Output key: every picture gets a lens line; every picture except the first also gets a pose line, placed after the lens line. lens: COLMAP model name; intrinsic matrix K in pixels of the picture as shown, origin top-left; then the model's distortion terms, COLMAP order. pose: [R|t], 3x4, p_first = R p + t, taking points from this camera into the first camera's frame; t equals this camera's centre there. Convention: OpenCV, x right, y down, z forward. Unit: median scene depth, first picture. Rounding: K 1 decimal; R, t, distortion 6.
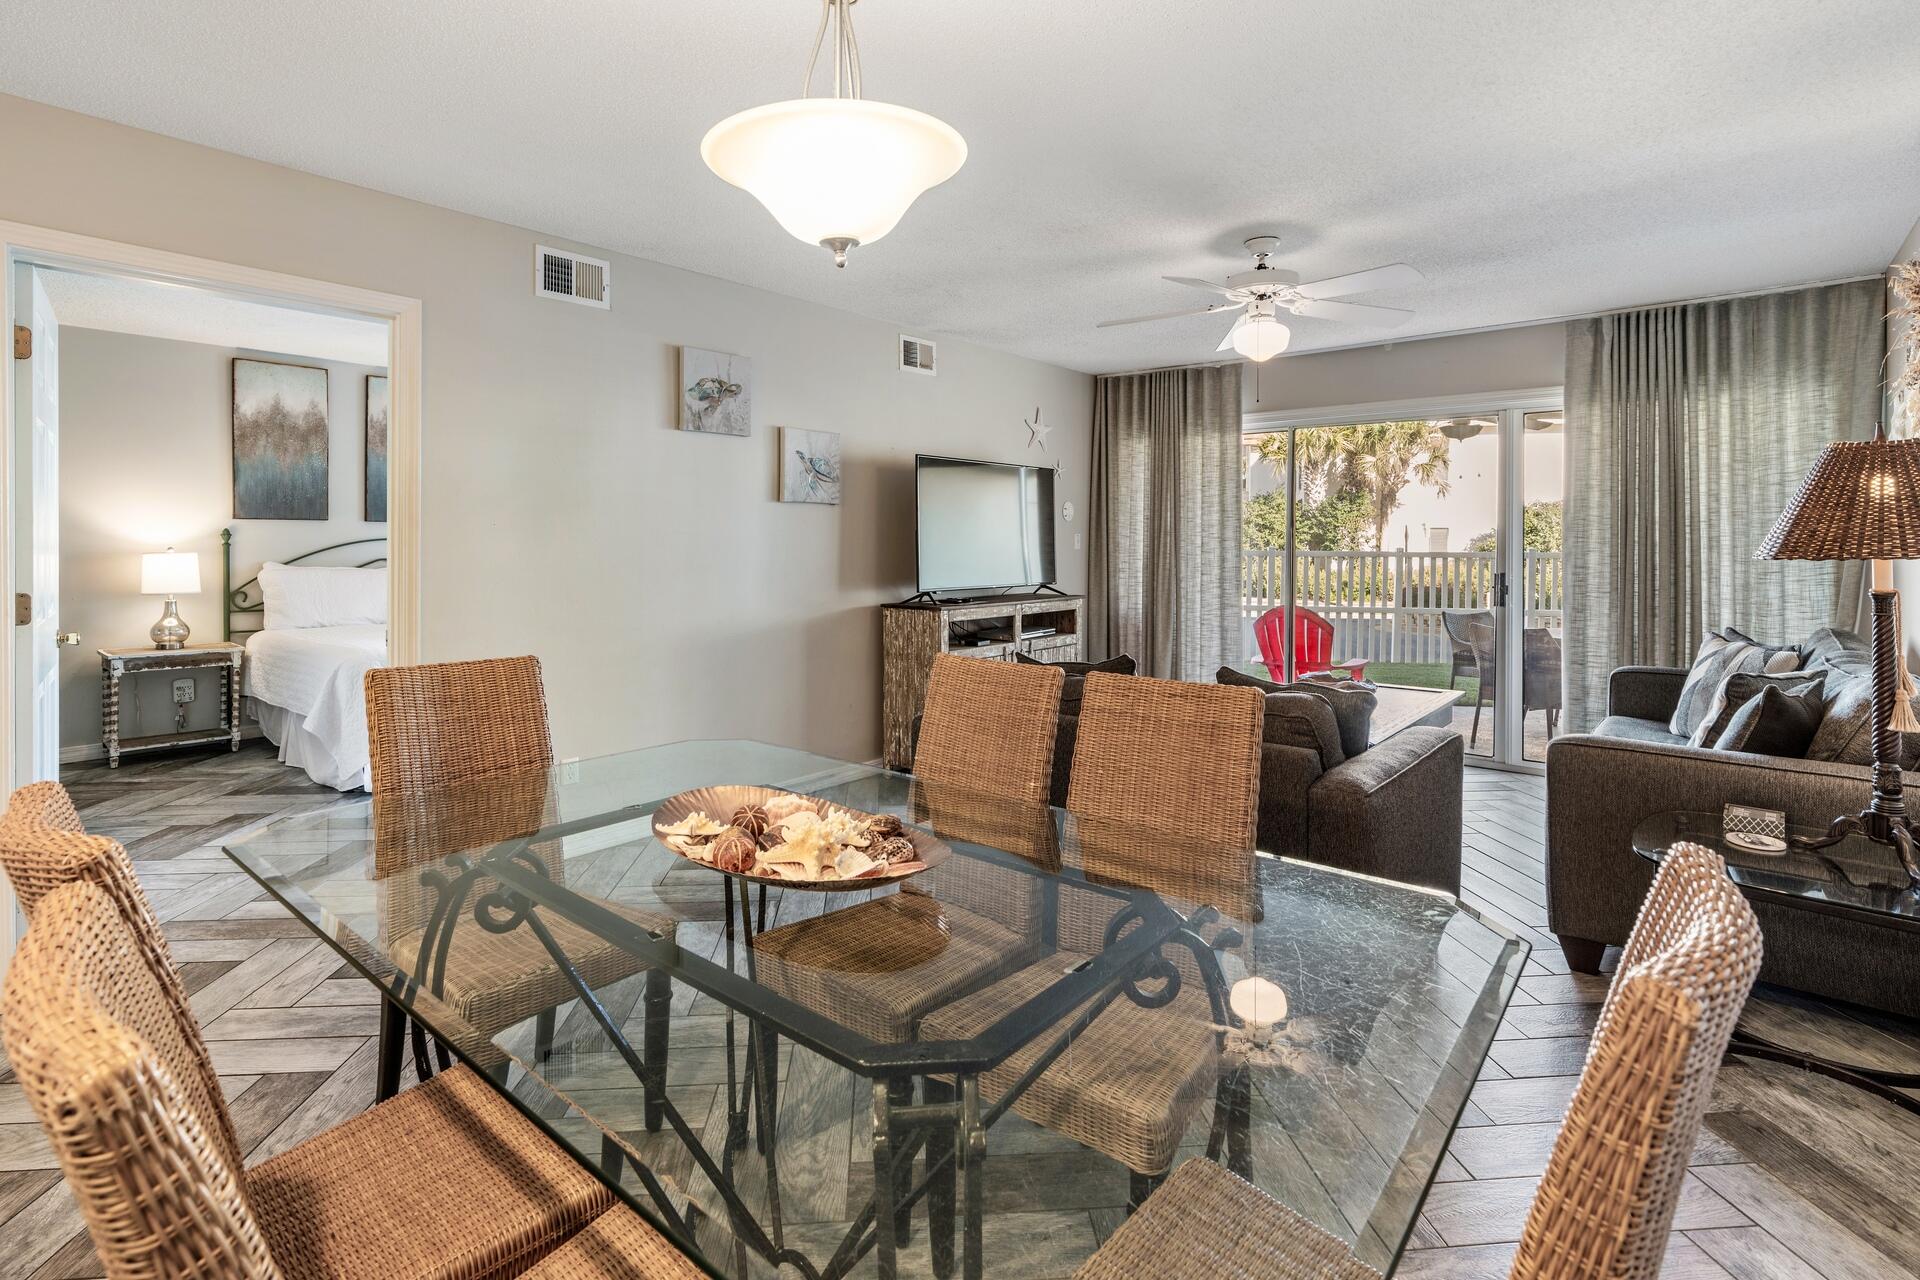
lens RADIAL K [[927.3, 0, 970.7], [0, 927.3, 534.7], [0, 0, 1]] dist [0.001607, 0.000936]
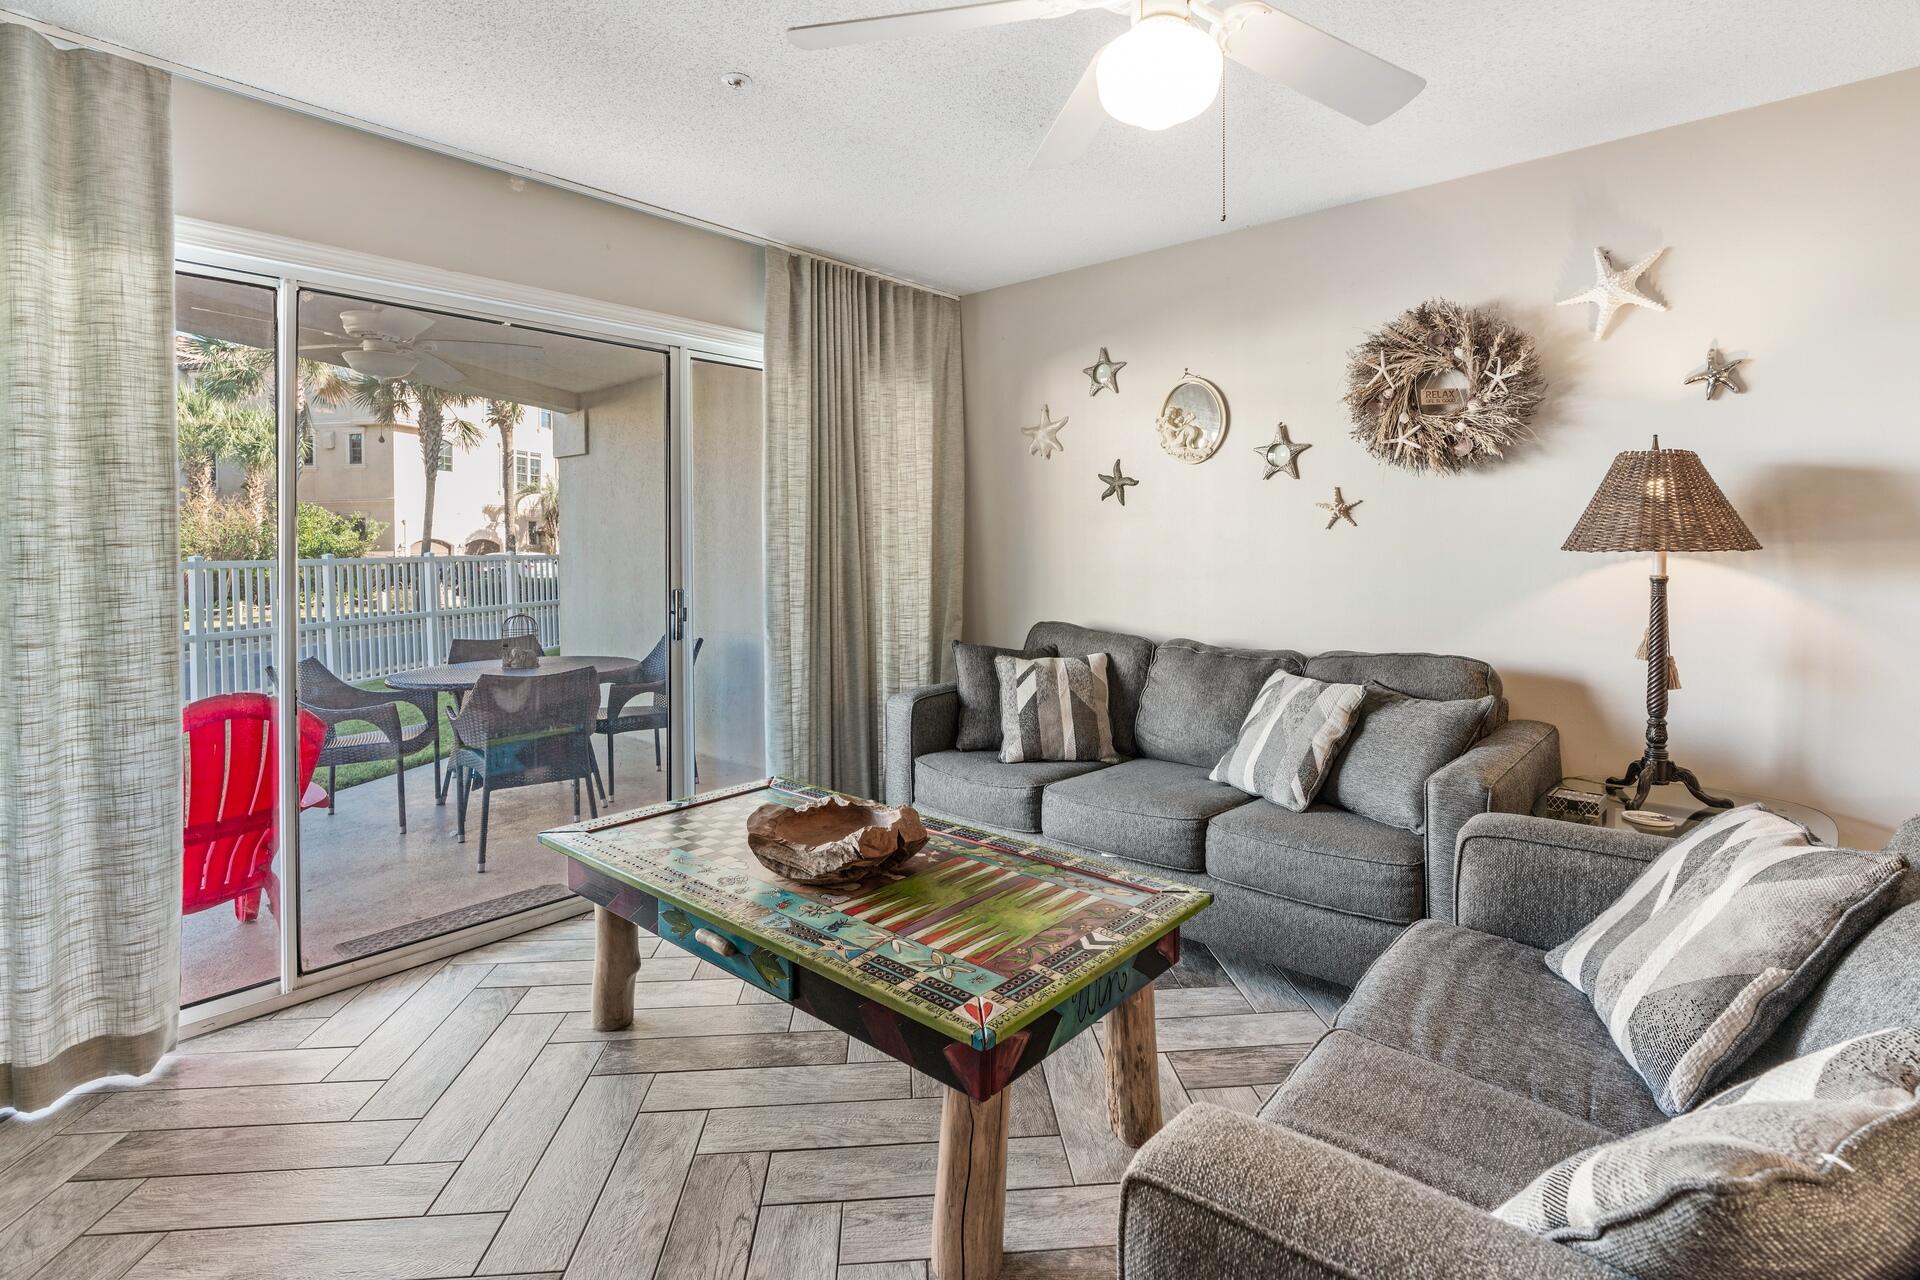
lens RADIAL K [[931.7, 0, 966.1], [0, 931.7, 562.8], [0, 0, 1]] dist [-0.002892, 0.001293]
pose [[0.009719, -0.024055, 0.999663, -0.112089], [0.003492, 0.999705, 0.024022, 0.006652], [-0.999947, 0.003257, 0.009800, 0.882864]]
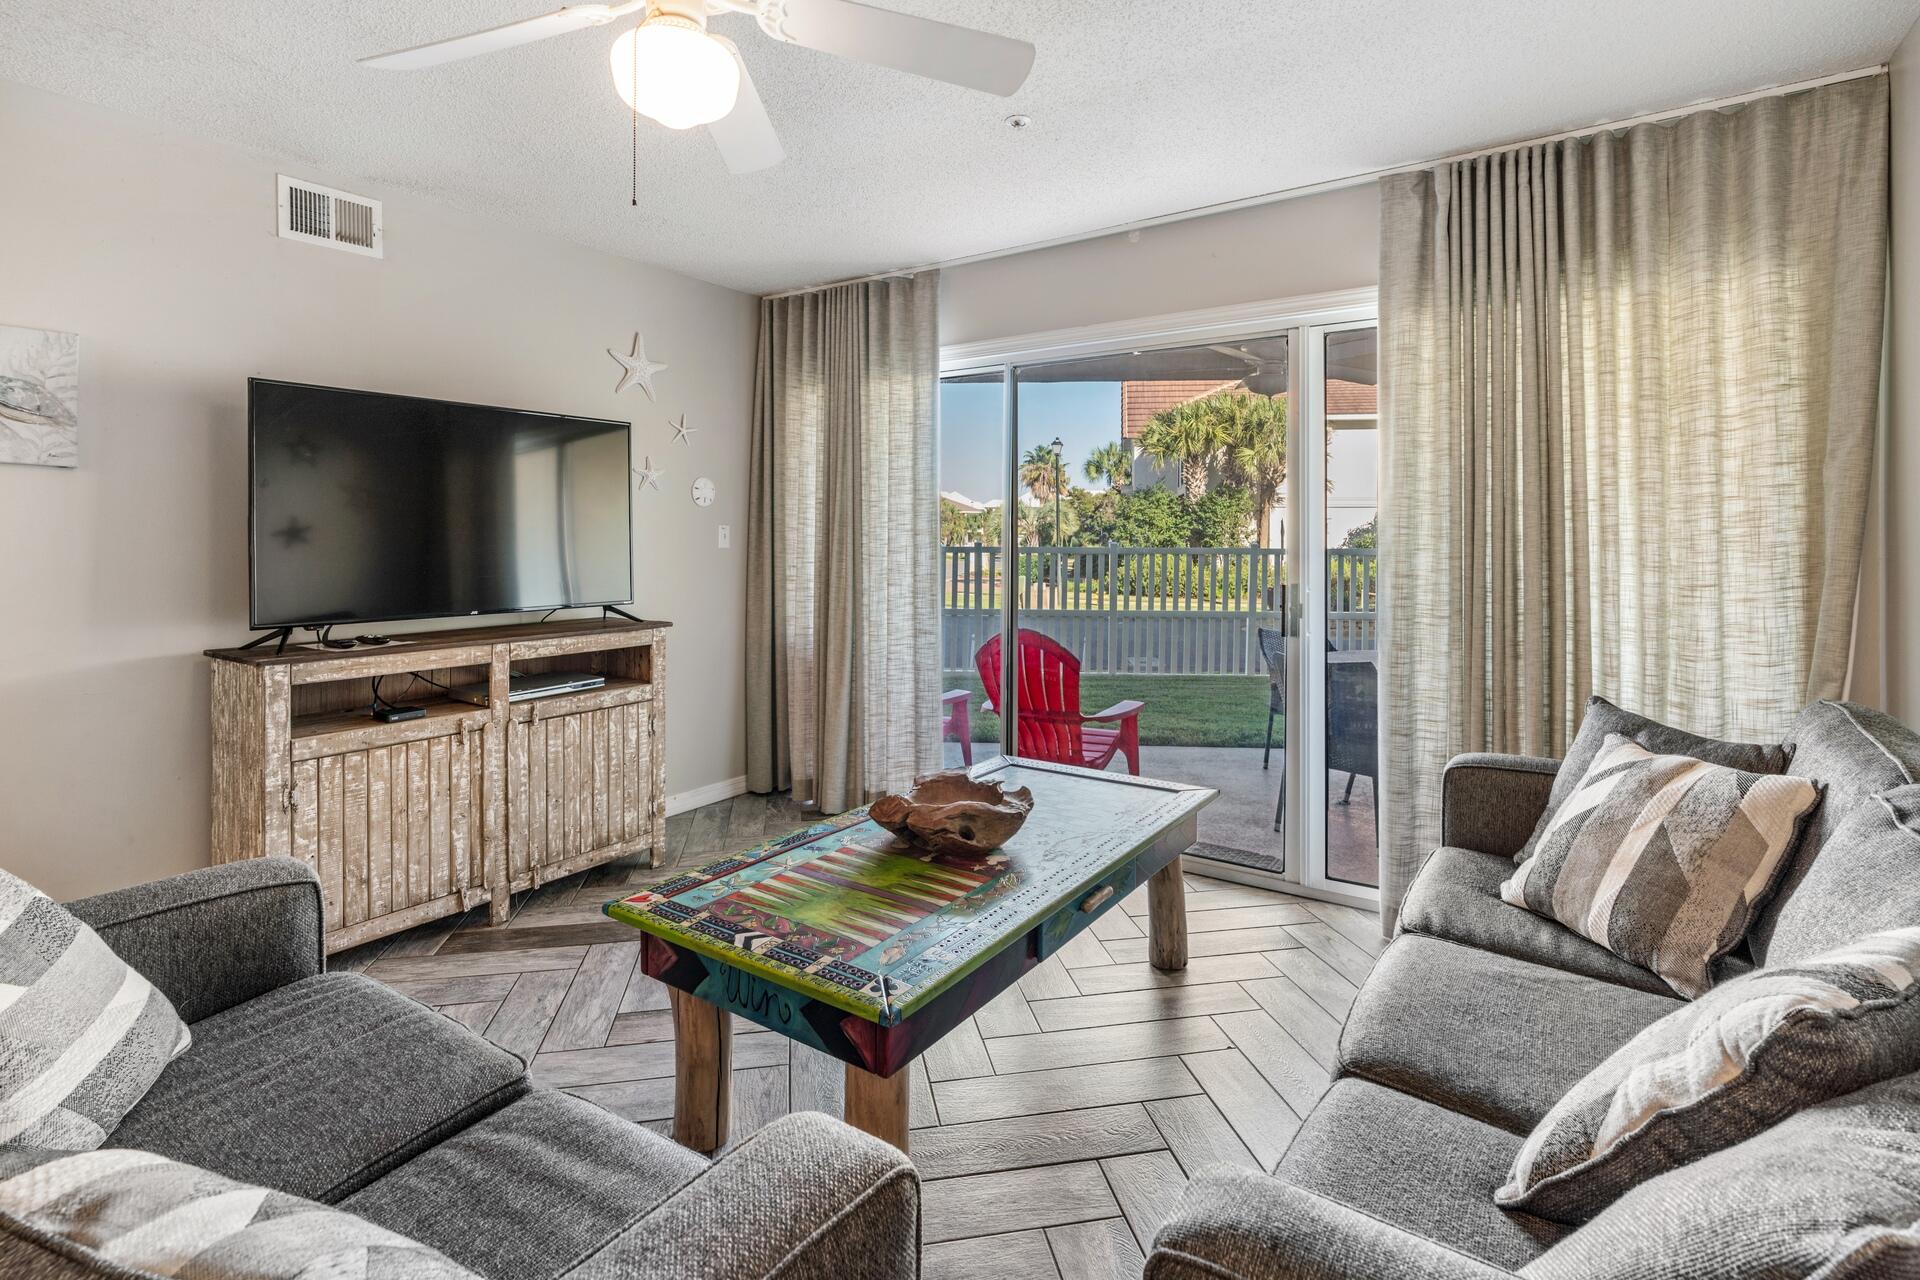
lens RADIAL K [[925.7, 0, 969.0], [0, 925.7, 523.5], [0, 0, 1]] dist [-0.003594, 0.000790]
pose [[0.995461, -0.000935, 0.095163, 0.328245], [0.001733, 0.999964, -0.008306, 0.005142], [-0.095151, 0.008433, 0.995427, 0.439826]]
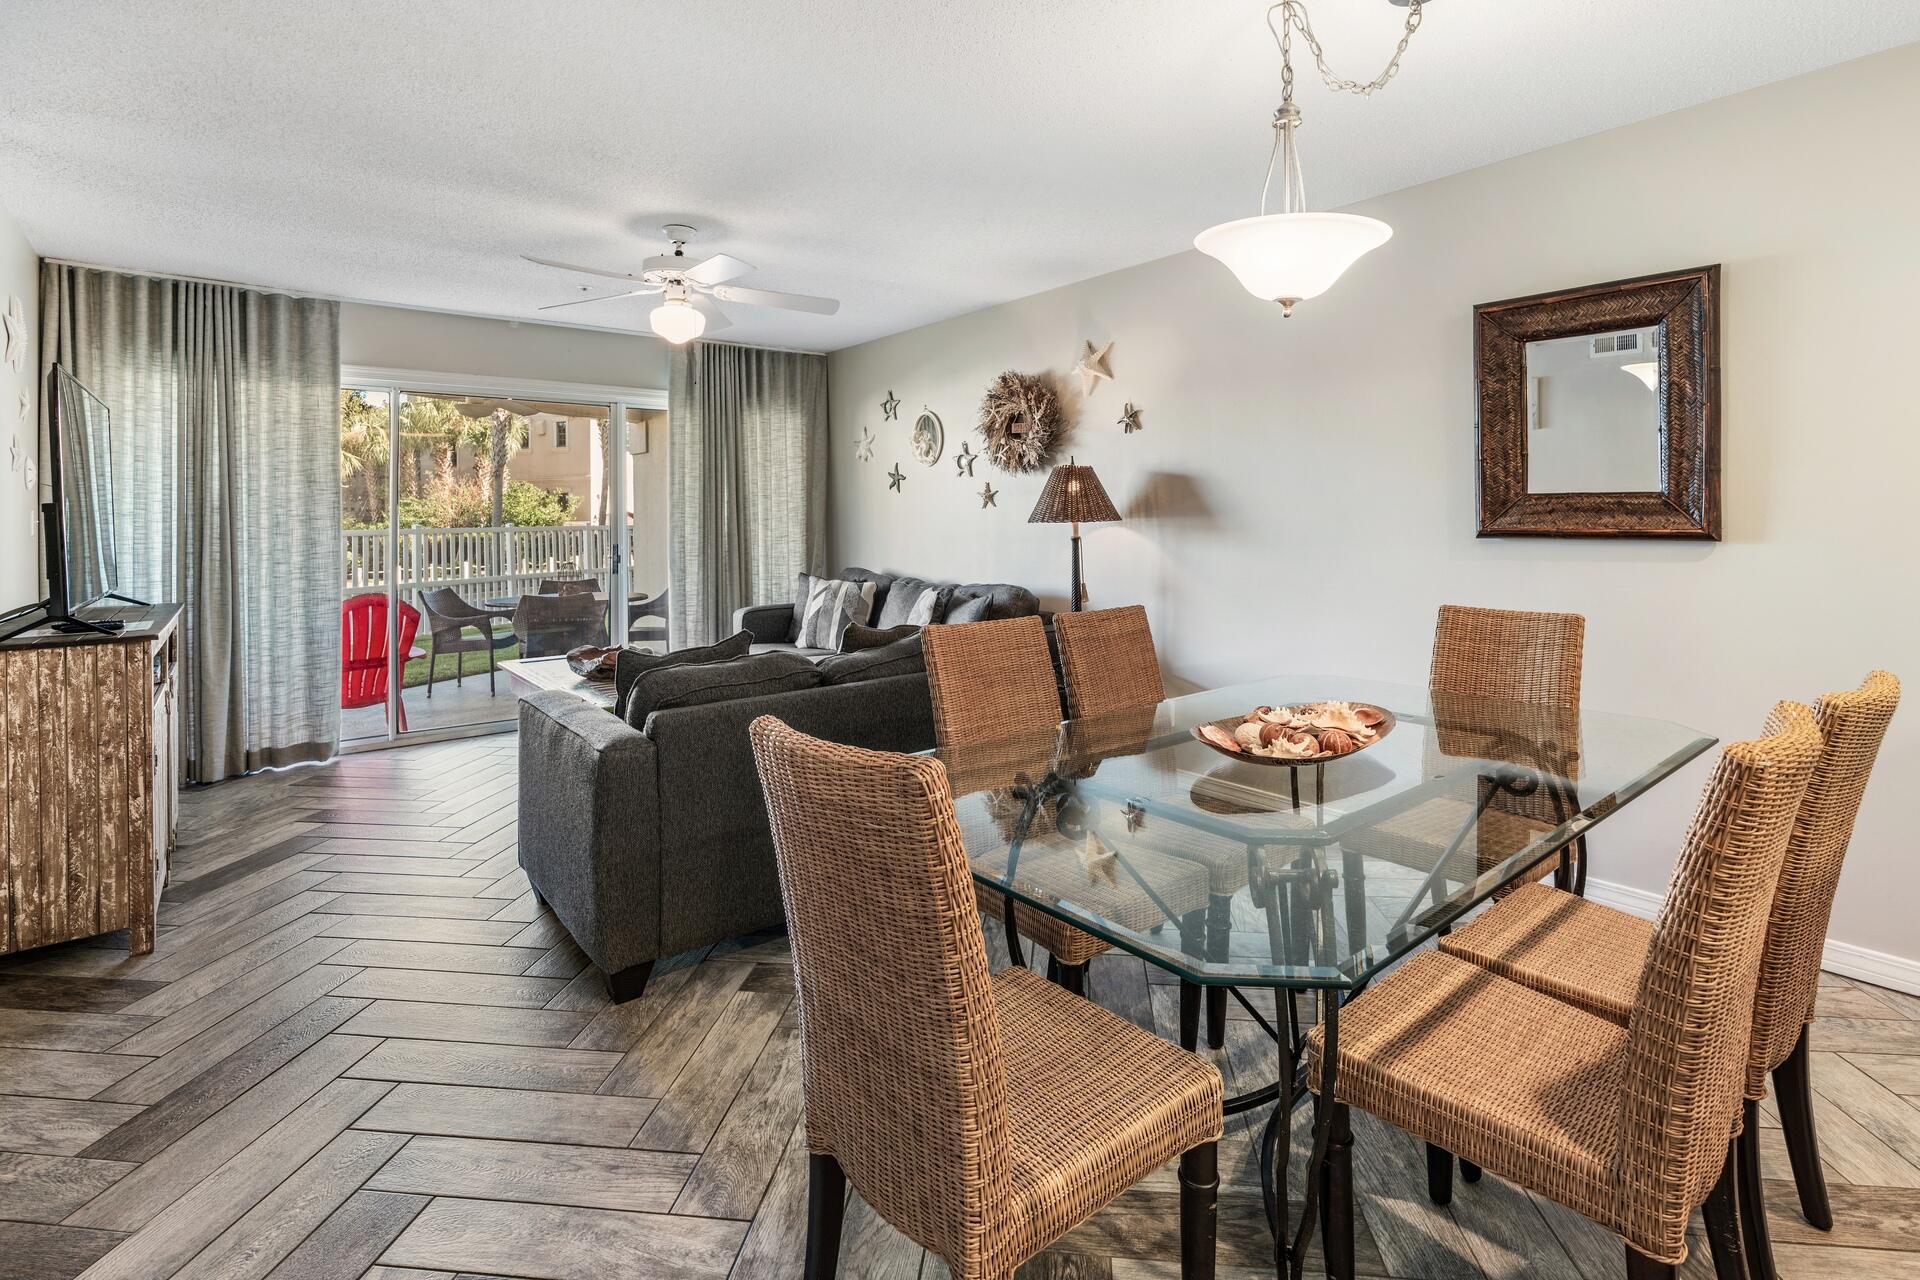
lens RADIAL K [[925.7, 0, 969.0], [0, 925.7, 523.5], [0, 0, 1]] dist [-0.003594, 0.000790]
pose [[0.192513, -0.013287, 0.981205, -0.525678], [0.004039, 0.999911, 0.012747, 0.002385], [-0.981286, 0.001509, 0.192549, 0.392597]]
